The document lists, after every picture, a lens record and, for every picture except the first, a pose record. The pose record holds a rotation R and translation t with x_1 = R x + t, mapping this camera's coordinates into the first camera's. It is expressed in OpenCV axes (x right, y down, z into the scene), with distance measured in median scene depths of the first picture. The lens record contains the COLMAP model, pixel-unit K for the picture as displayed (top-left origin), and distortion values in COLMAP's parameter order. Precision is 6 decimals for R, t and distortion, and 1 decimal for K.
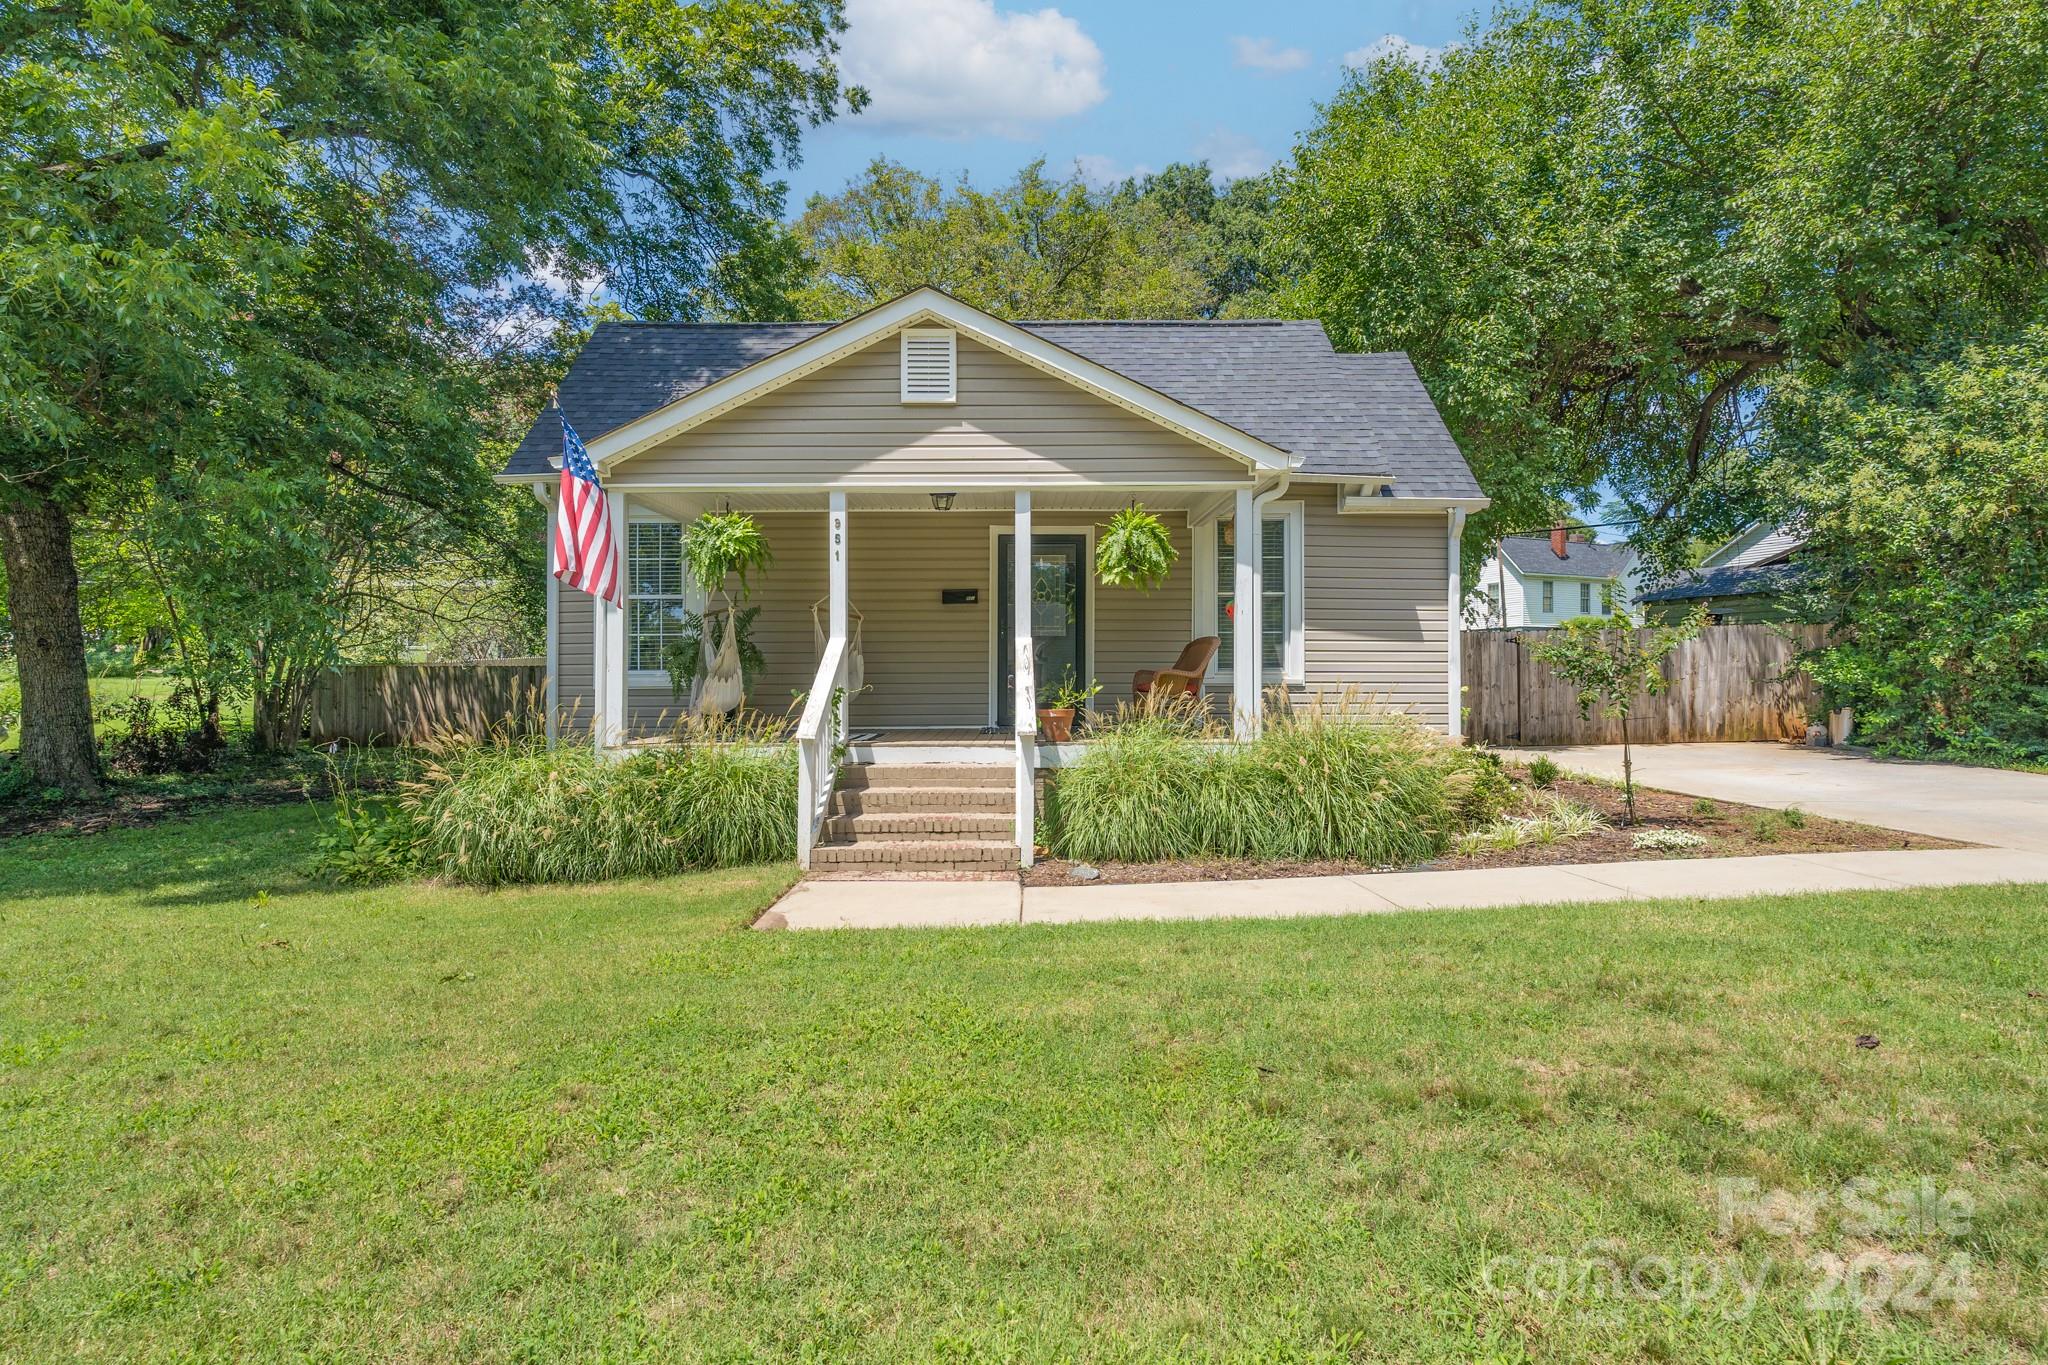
lens RADIAL K [[939.7, 0, 1024.6], [0, 939.7, 678.0], [0, 0, 1]] dist [0.005455, -0.000181]
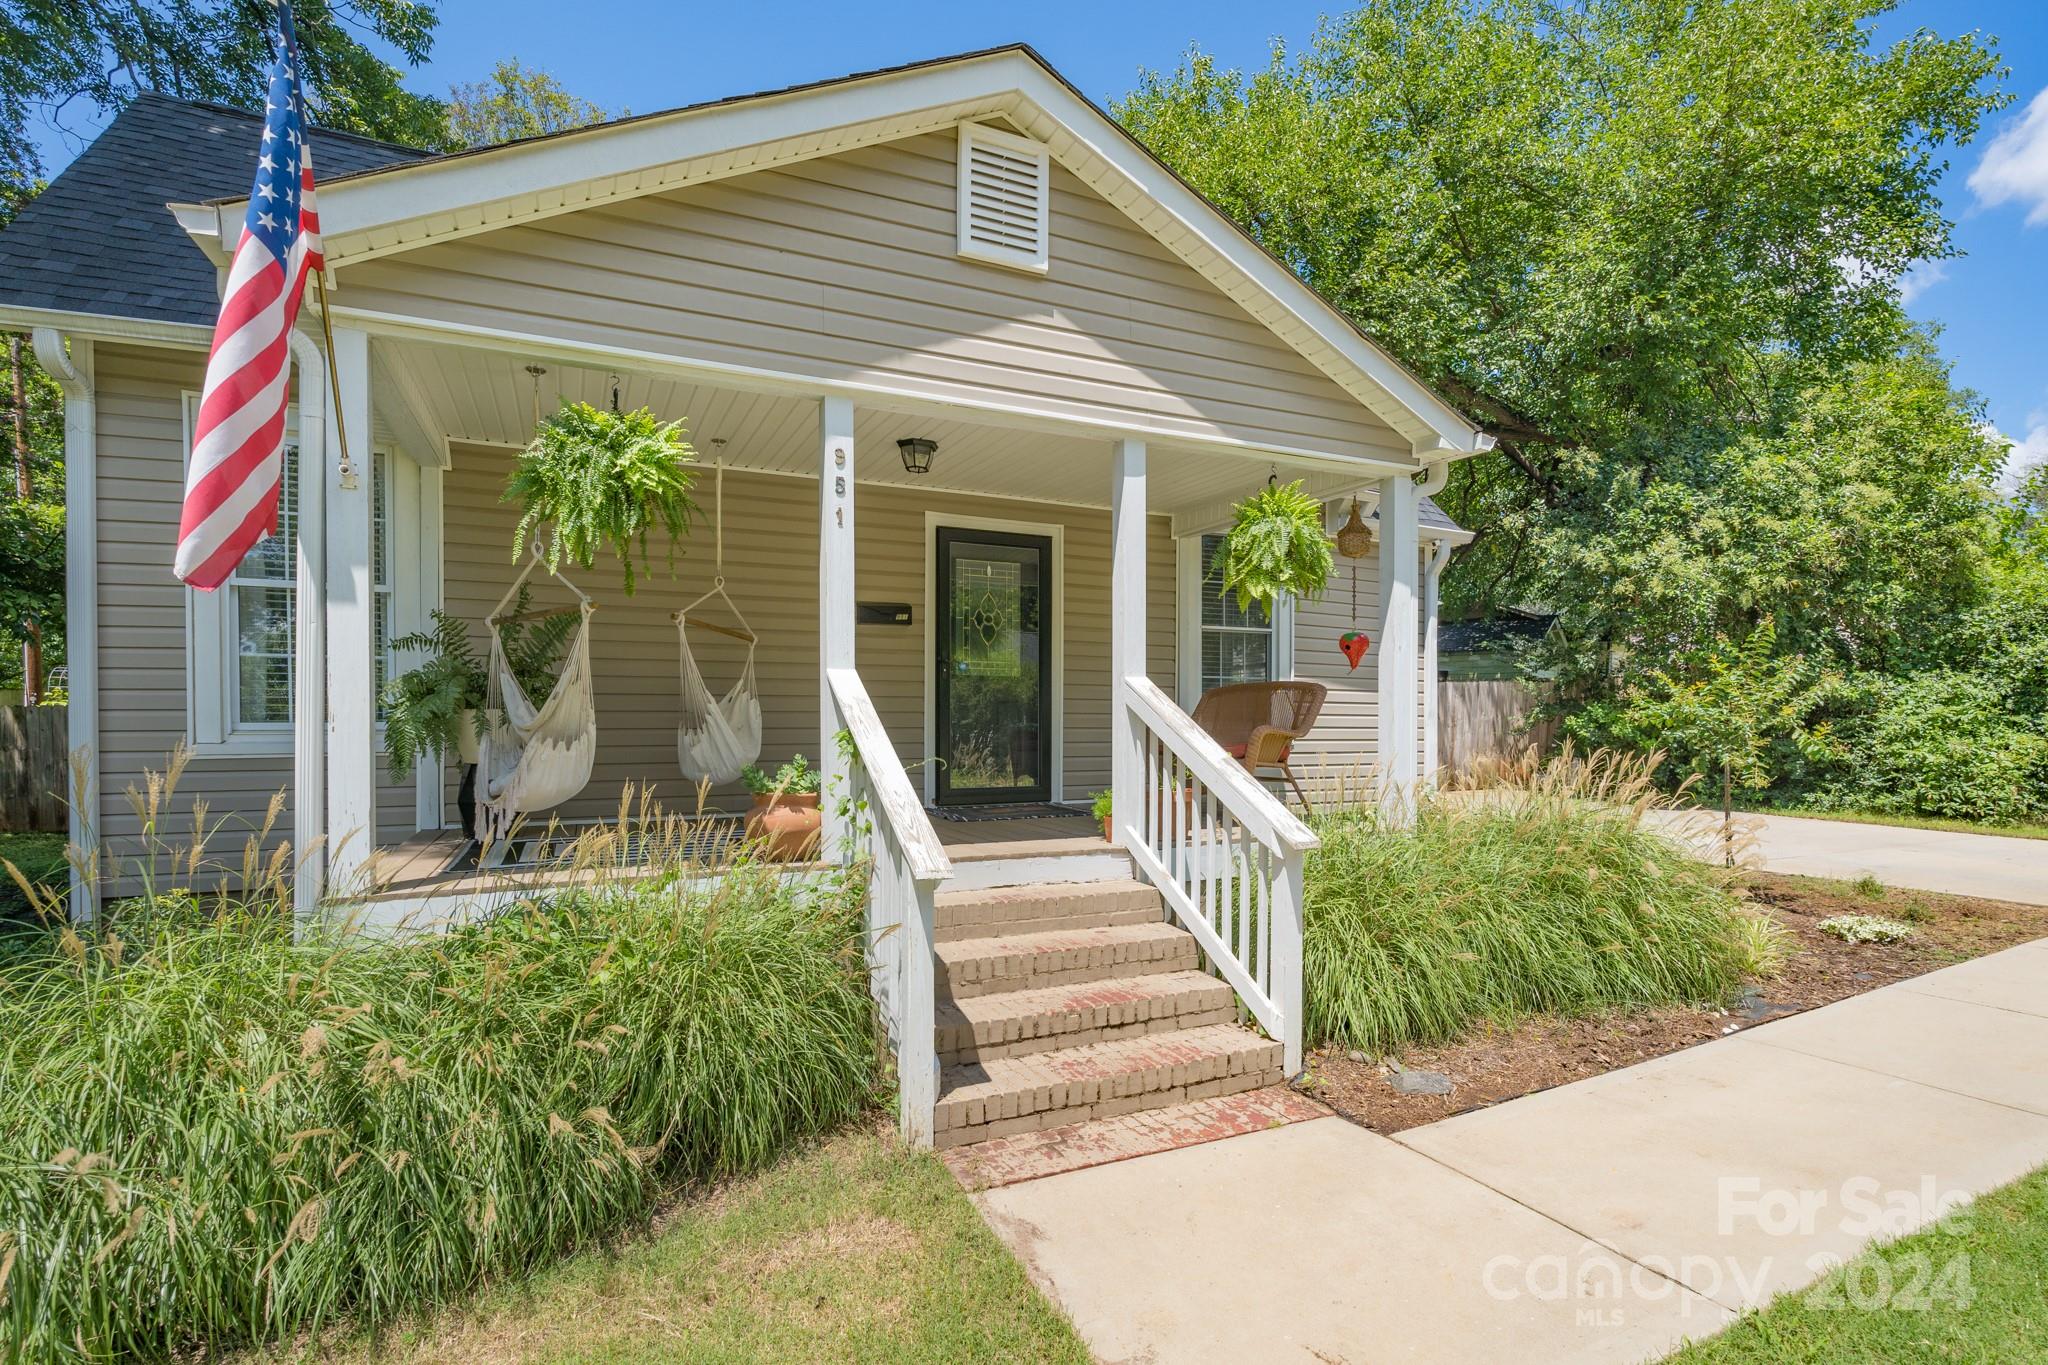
lens RADIAL K [[939.7, 0, 1027.4], [0, 939.7, 741.2], [0, 0, 1]] dist [0.005455, -0.000181]
pose [[0.916633, -0.003690, 0.399713, -0.318697], [-0.004003, 0.999823, 0.018409, -0.011529], [-0.399710, -0.018474, 0.916455, 0.458031]]
